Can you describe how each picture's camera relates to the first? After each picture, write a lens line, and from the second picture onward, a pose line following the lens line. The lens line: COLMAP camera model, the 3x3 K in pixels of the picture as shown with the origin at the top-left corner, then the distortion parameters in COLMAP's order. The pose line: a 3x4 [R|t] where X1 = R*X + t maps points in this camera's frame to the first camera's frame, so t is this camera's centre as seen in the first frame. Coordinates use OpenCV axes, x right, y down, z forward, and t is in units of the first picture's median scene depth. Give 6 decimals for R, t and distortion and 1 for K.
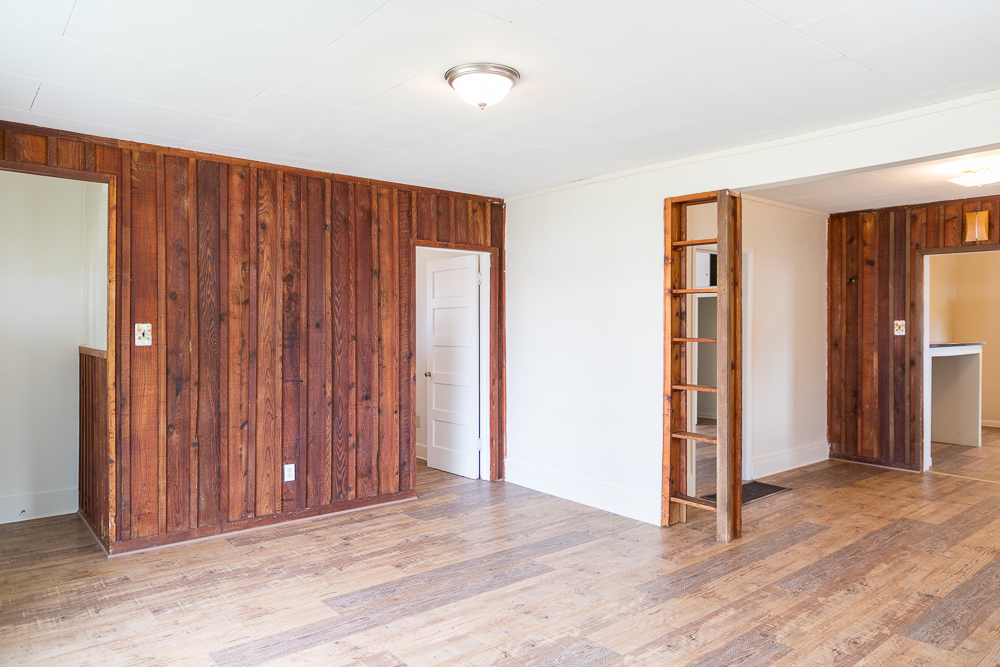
lens RADIAL K [[676.3, 0, 497.0], [0, 676.3, 331.2], [0, 0, 1]] dist [-0.002070, -0.001238]
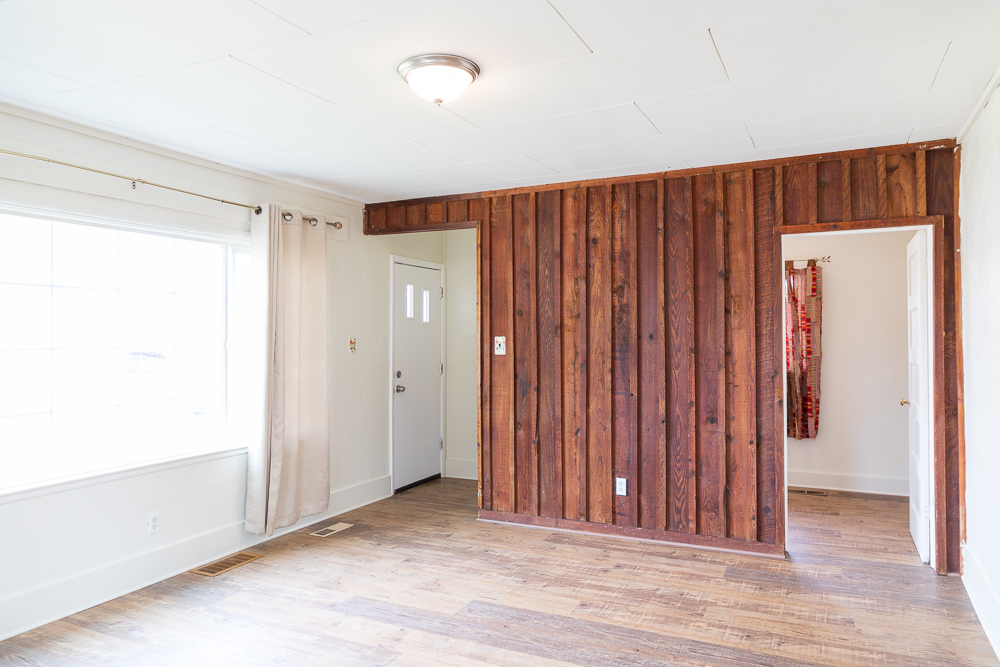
lens RADIAL K [[676.3, 0, 497.0], [0, 676.3, 331.2], [0, 0, 1]] dist [-0.002070, -0.001238]
pose [[0.417818, -0.010188, -0.908474, 0.532905], [0.001256, 0.999943, -0.010636, -0.007190], [0.908530, 0.003303, 0.417807, 0.437925]]
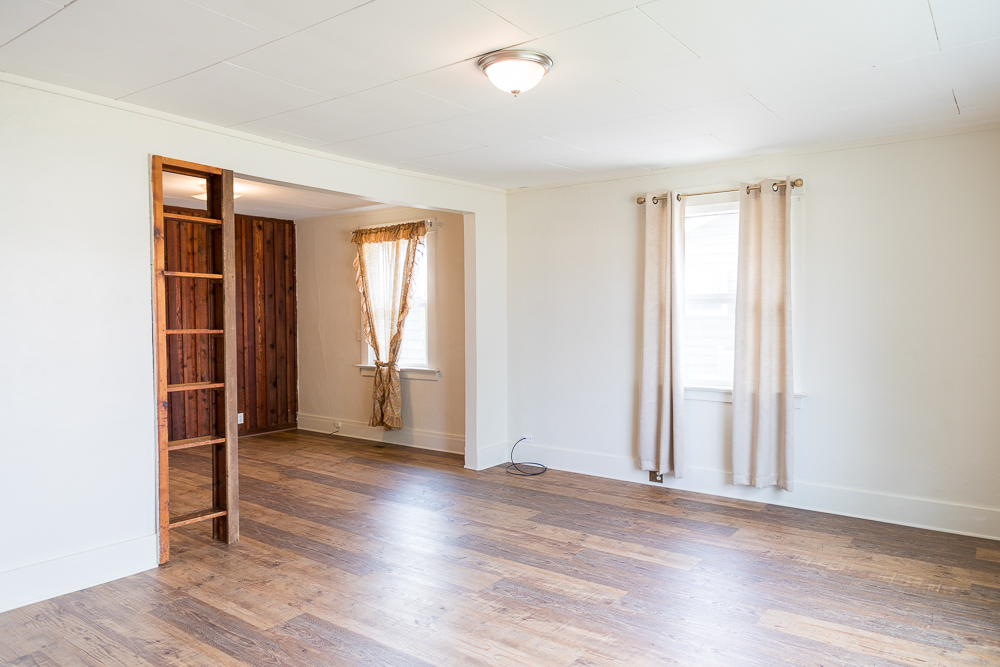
lens RADIAL K [[682.1, 0, 500.0], [0, 682.1, 333.5], [0, 0, 1]] dist [-0.002503, -0.000736]
pose [[-0.233744, -0.026822, 0.971928, -0.635266], [0.013709, 0.999429, 0.030878, -0.005938], [-0.972202, 0.020542, -0.233243, 0.801103]]
